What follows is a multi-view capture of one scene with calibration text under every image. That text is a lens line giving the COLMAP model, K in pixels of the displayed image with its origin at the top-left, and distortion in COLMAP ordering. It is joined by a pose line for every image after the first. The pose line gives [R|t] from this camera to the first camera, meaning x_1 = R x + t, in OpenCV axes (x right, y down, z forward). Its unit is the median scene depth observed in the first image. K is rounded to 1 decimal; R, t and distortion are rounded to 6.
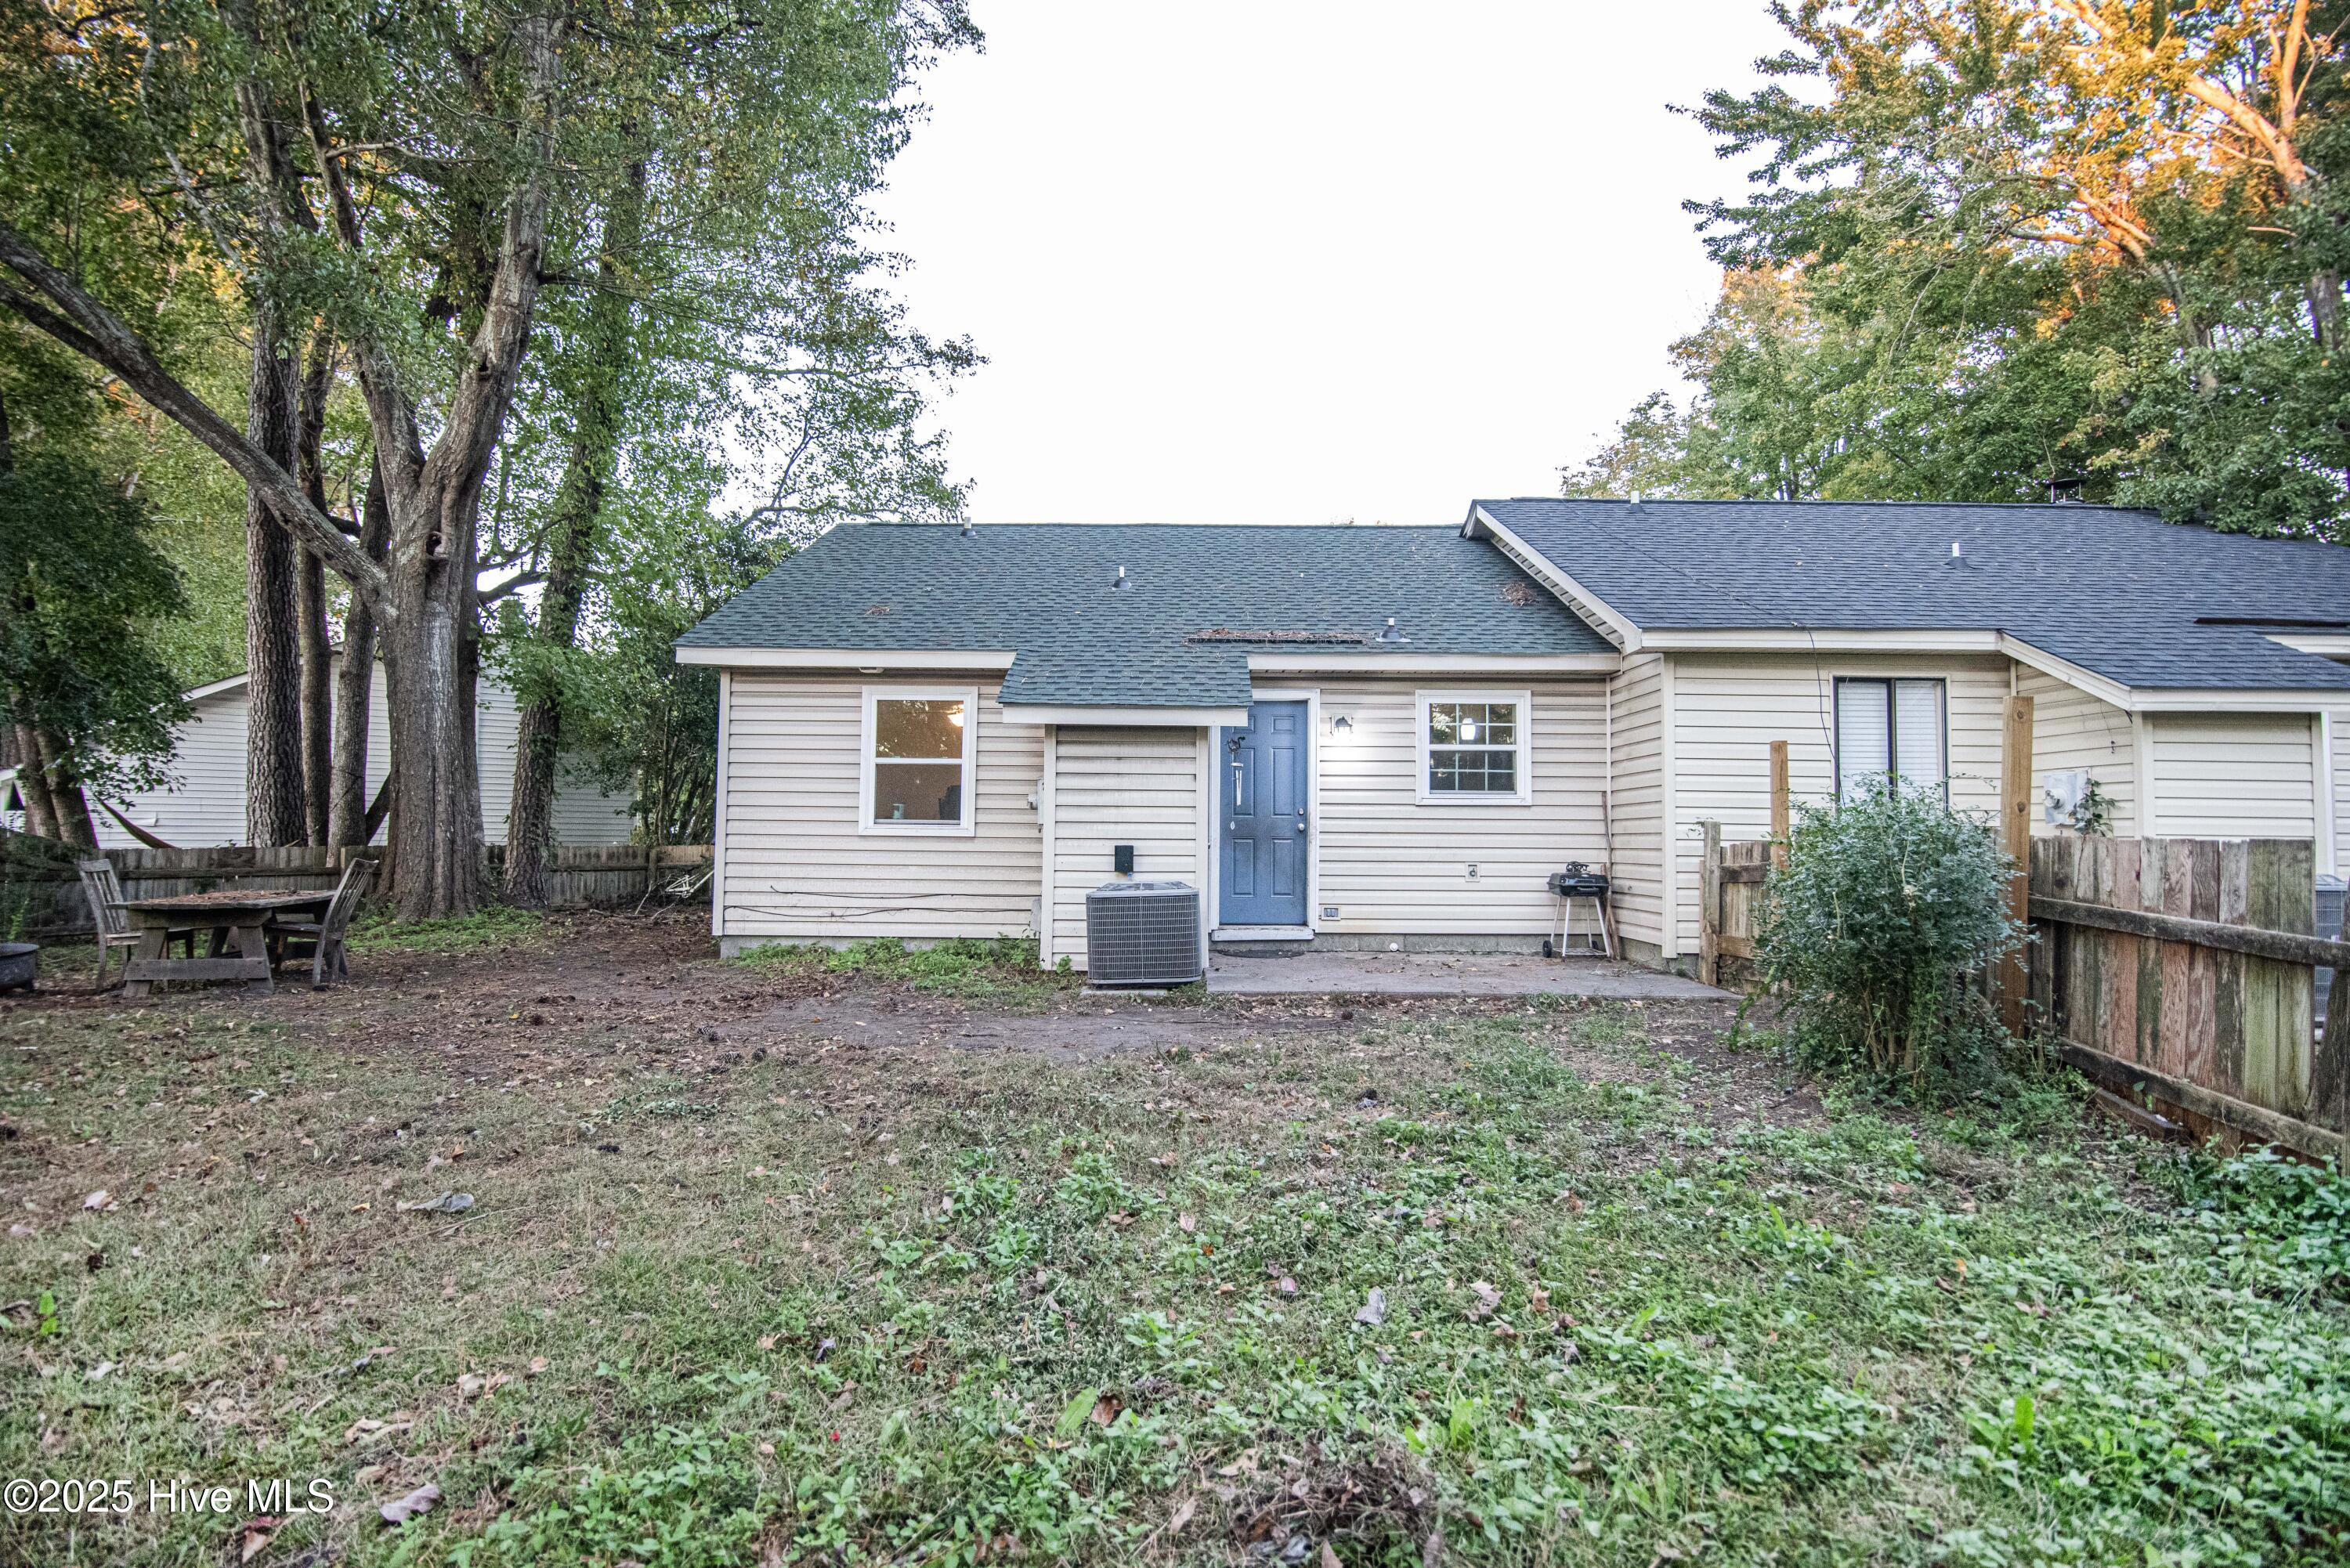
lens RADIAL K [[1174.2, 0, 1186.4], [0, 1174.2, 786.9], [0, 0, 1]] dist [-0.019945, 0.000939]
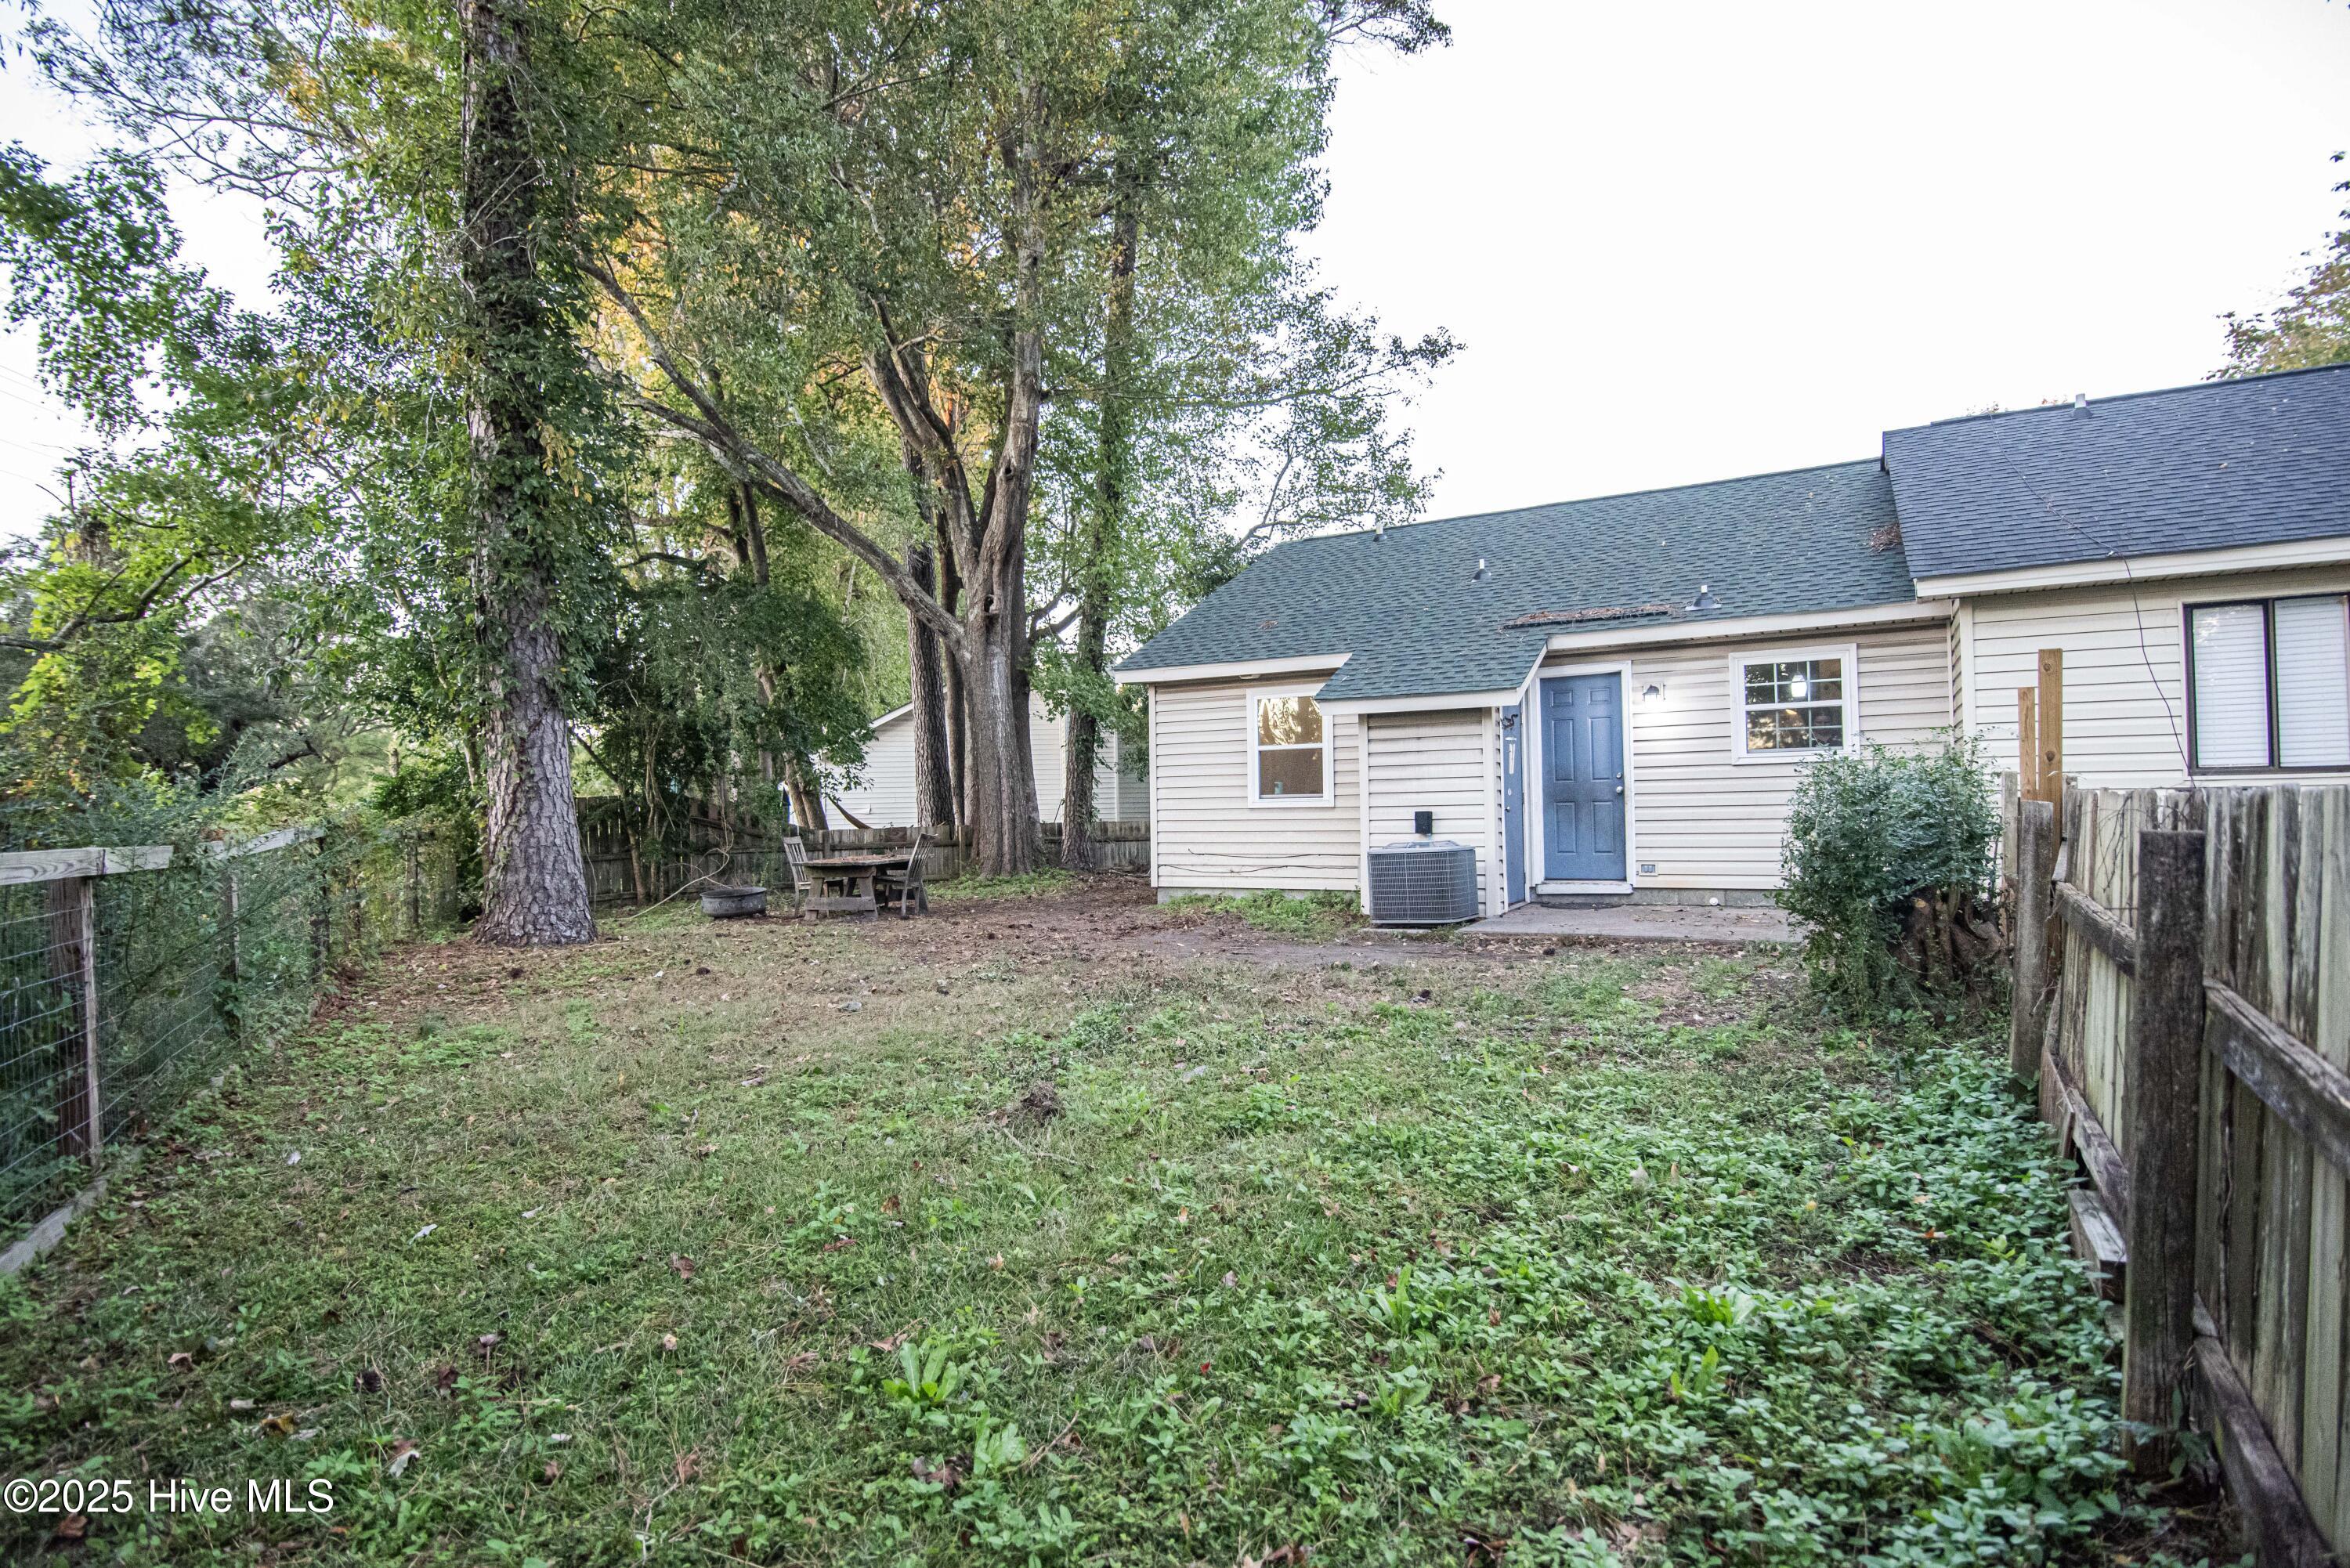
lens RADIAL K [[1174.2, 0, 1158.9], [0, 1174.2, 792.1], [0, 0, 1]] dist [-0.019945, 0.000939]
pose [[0.867741, -0.032811, -0.495933, 0.261819], [0.048428, 0.998652, 0.018665, -0.004143], [0.494652, -0.040213, 0.868160, -0.141149]]
